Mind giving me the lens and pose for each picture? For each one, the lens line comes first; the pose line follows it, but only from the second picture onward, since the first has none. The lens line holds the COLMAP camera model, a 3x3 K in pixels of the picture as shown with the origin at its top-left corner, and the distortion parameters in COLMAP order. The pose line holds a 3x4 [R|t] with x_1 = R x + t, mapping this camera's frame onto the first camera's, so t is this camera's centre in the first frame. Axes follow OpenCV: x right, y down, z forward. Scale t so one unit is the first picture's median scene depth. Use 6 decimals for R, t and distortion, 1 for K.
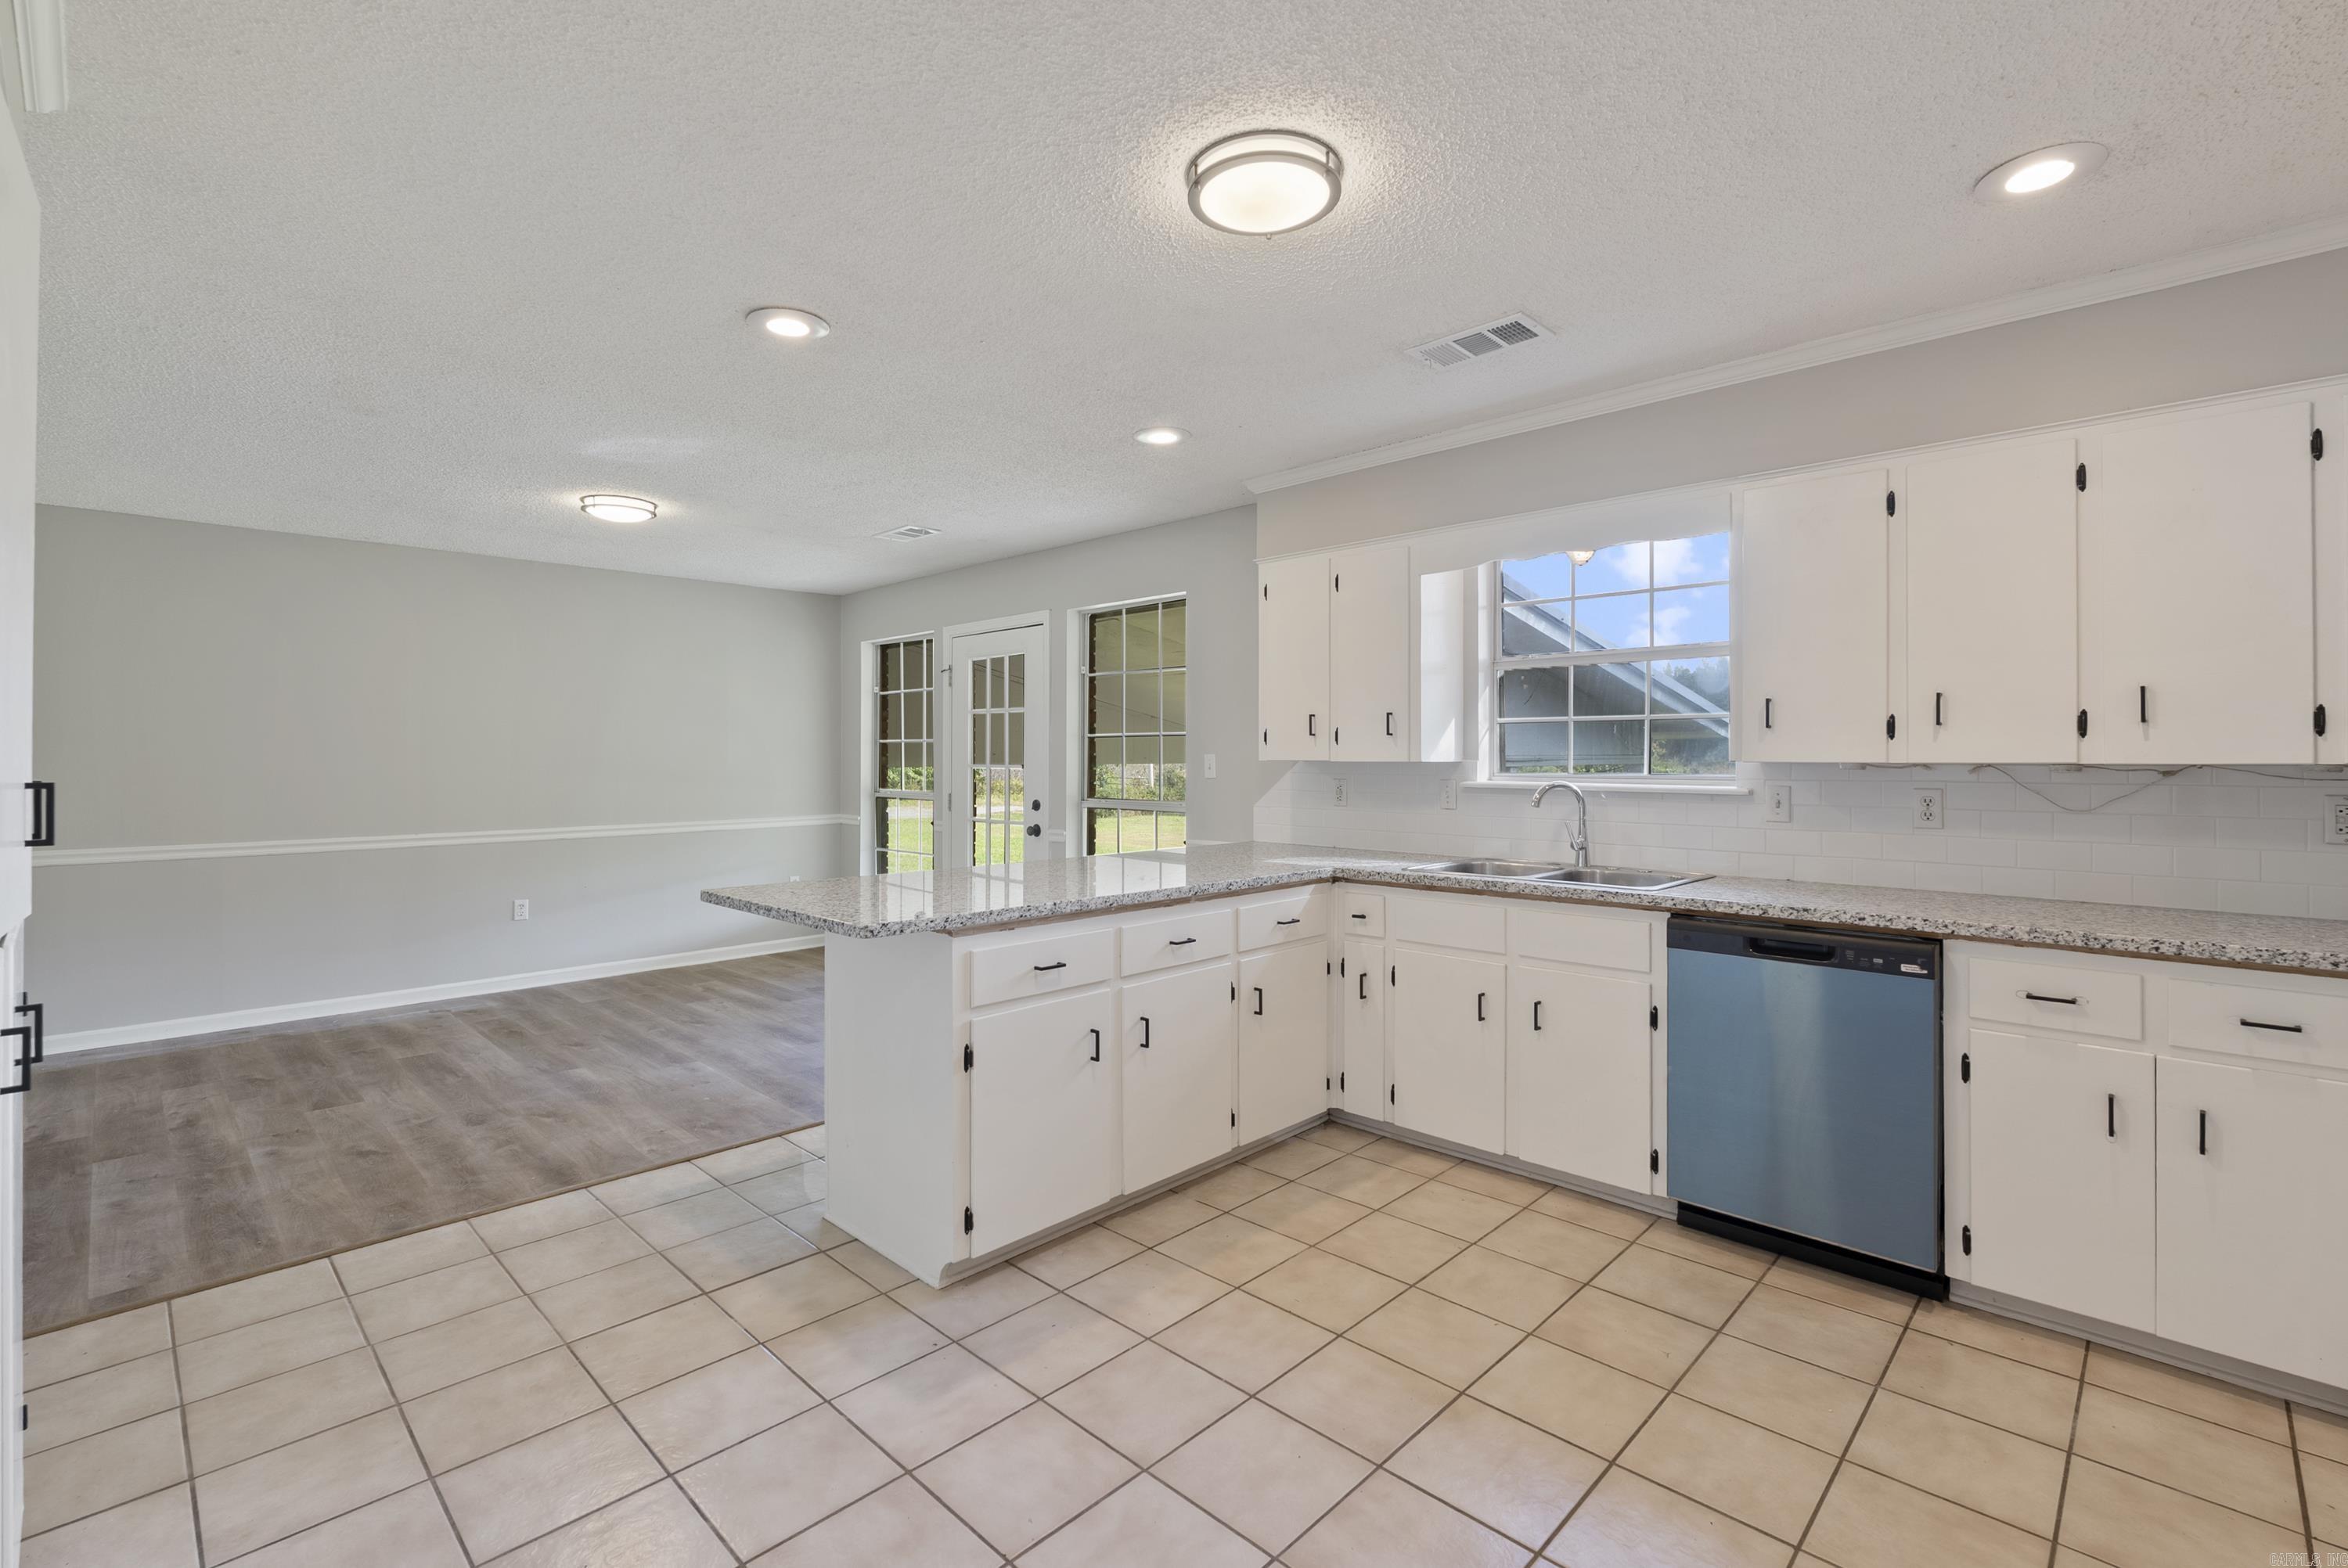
lens RADIAL K [[1041.5, 0, 1171.7], [0, 1041.5, 754.0], [0, 0, 1]] dist [-0.005987, 0.000139]
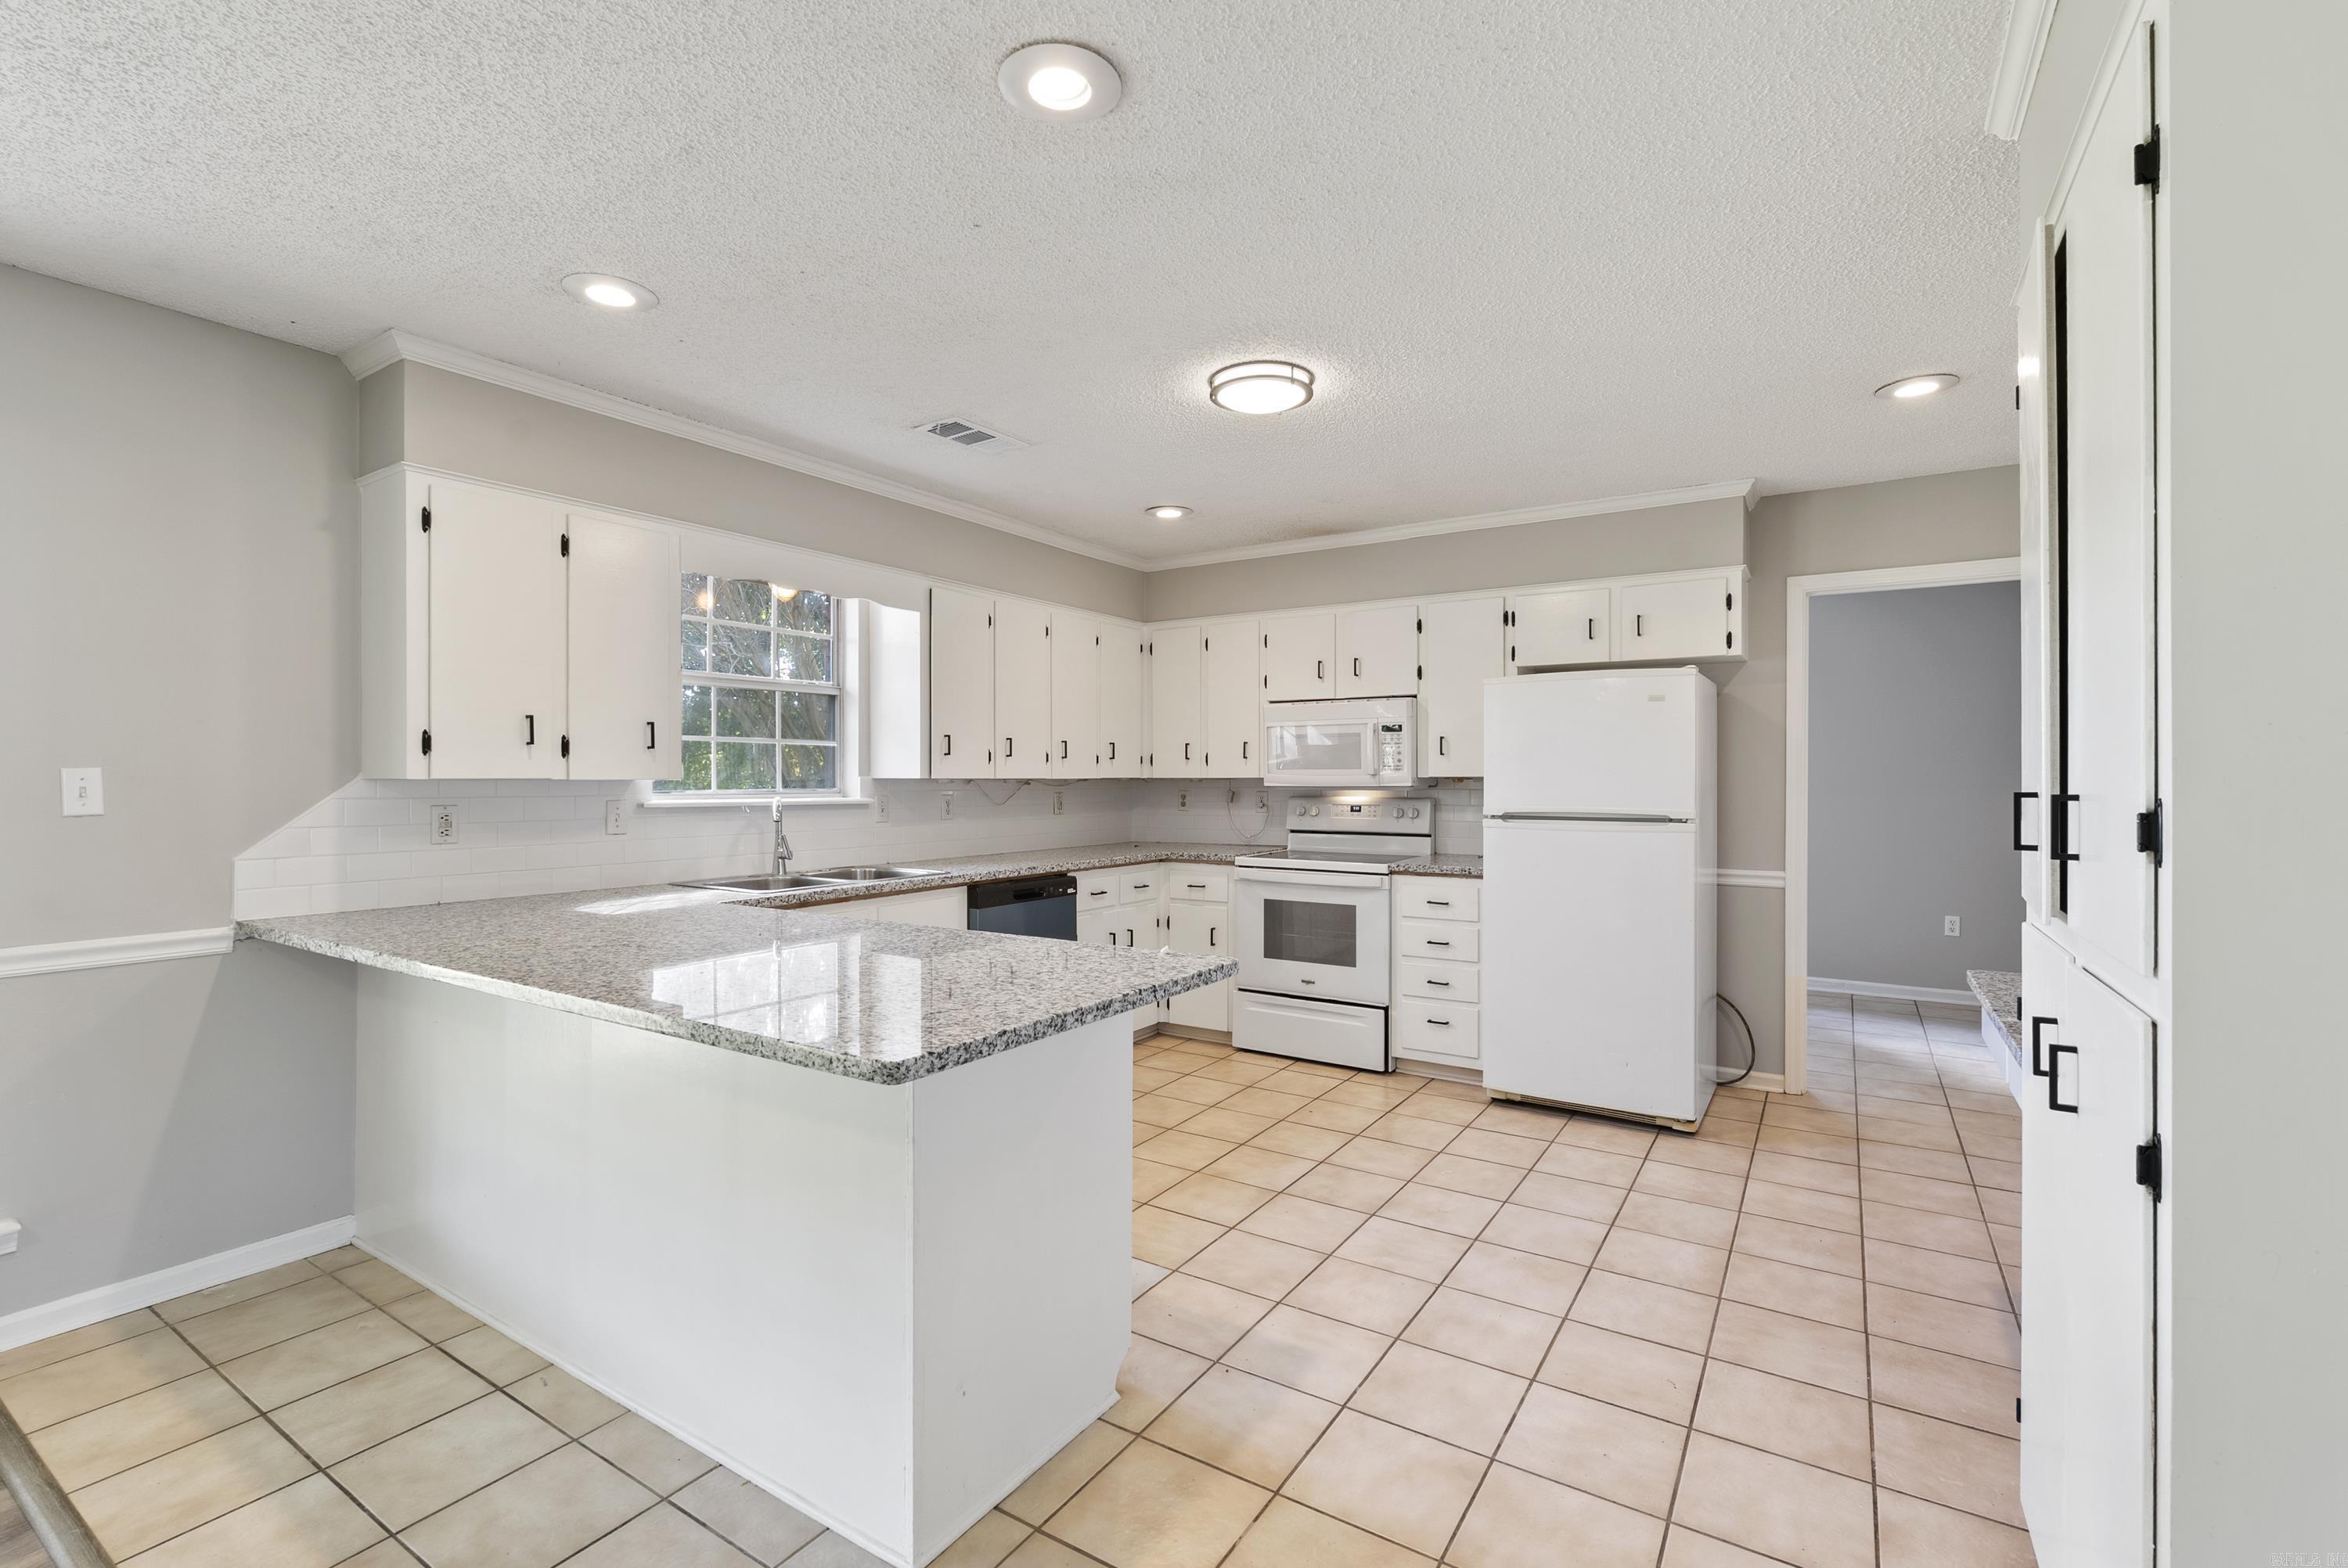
lens RADIAL K [[1035.5, 0, 1179.2], [0, 1035.5, 779.6], [0, 0, 1]] dist [-0.007828, 0.000619]
pose [[-0.200201, -0.000152, 0.979755, -0.633172], [-0.002082, 0.999998, -0.000271, 0.005898], [-0.979753, -0.002094, -0.200201, 0.669236]]
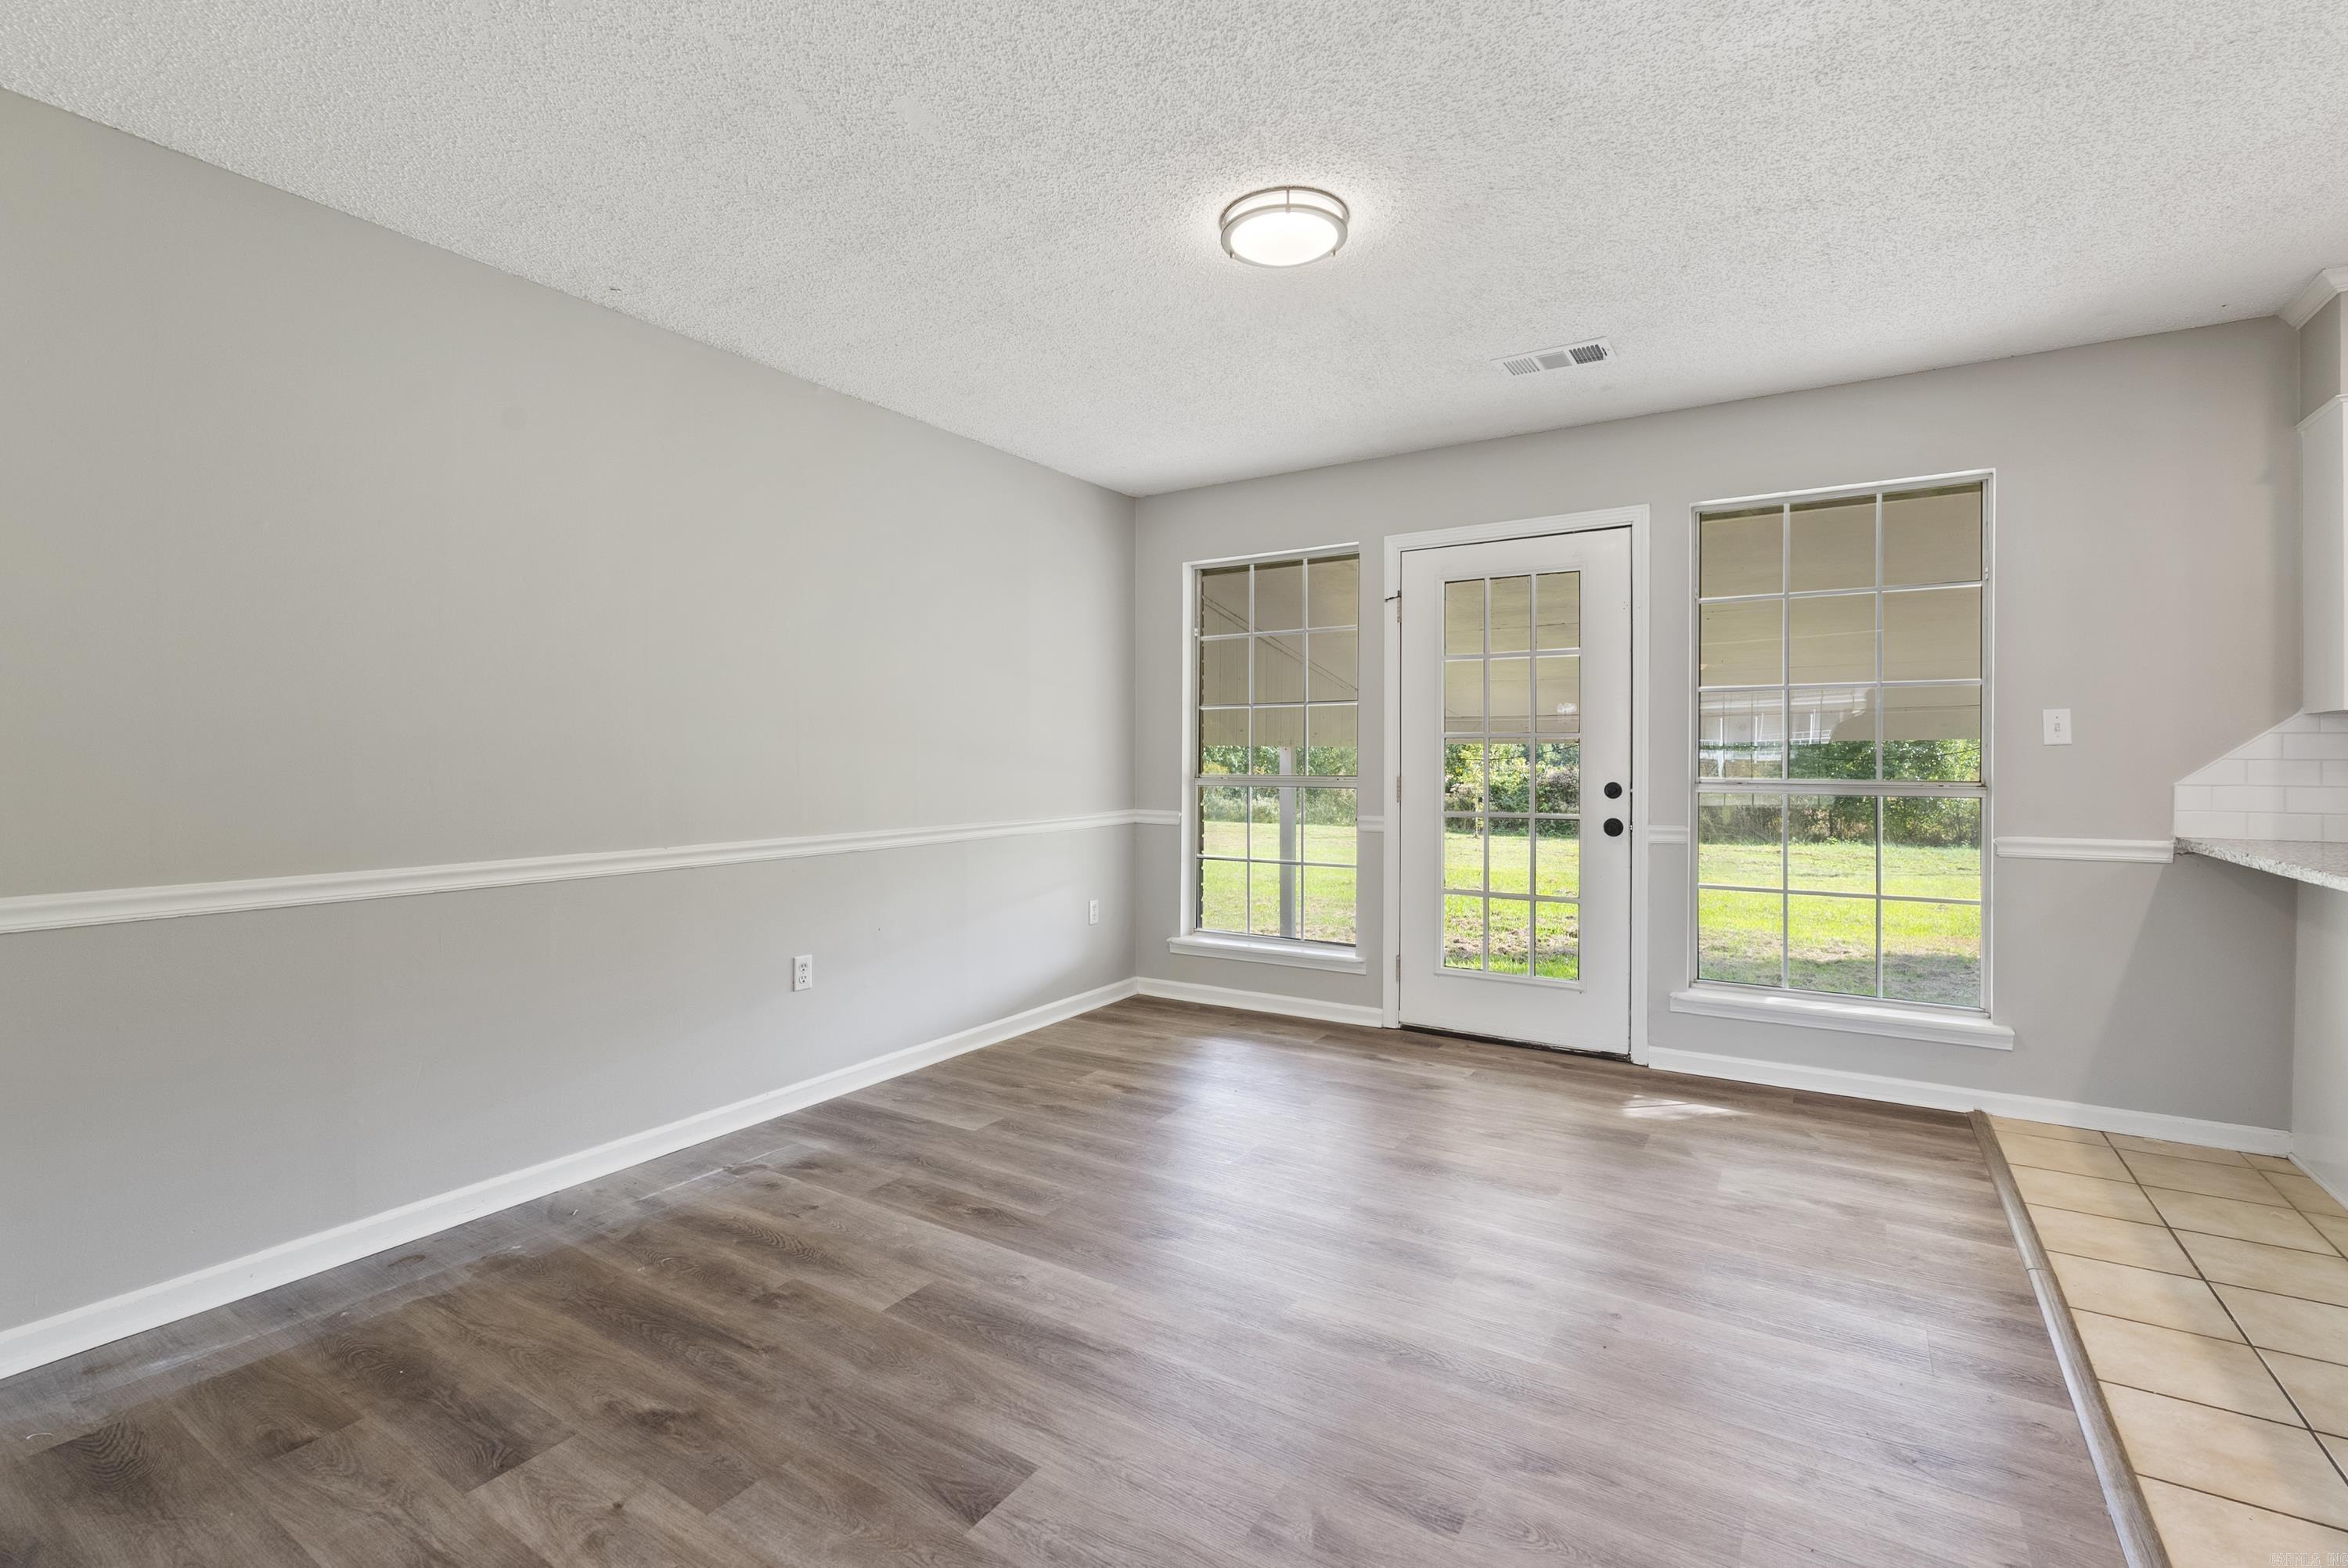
lens RADIAL K [[1041.5, 0, 1171.7], [0, 1041.5, 754.0], [0, 0, 1]] dist [-0.005987, 0.000139]
pose [[0.979550, 0.002274, 0.201189, -0.753305], [-0.002521, 0.999996, 0.000975, 0.034690], [-0.201186, -0.001462, 0.979552, 0.528353]]
